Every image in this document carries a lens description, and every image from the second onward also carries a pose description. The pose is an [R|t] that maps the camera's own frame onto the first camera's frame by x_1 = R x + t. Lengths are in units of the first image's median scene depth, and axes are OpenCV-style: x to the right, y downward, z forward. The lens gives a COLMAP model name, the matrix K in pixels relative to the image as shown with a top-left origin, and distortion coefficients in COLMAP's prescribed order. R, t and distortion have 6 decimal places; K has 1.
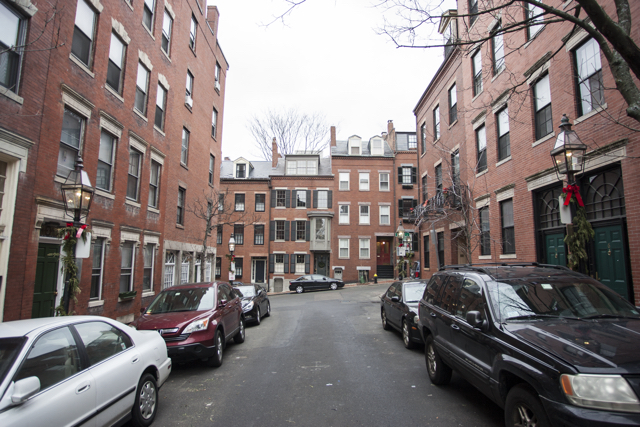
lens RADIAL K [[385.9, 0, 320.0], [0, 385.9, 213.5], [0, 0, 1]] dist [0.000899, -0.000061]
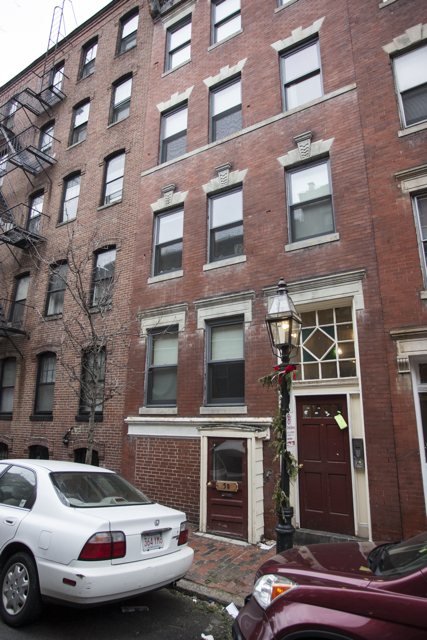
lens RADIAL K [[385.9, 0, 213.3], [0, 385.9, 331.5], [0, 0, 1]] dist [0.000899, -0.000061]
pose [[-0.515779, -0.242839, -0.821585, 0.046922], [0.086939, 0.939200, -0.332182, 0.177271], [0.852299, -0.242760, -0.463307, 1.084199]]
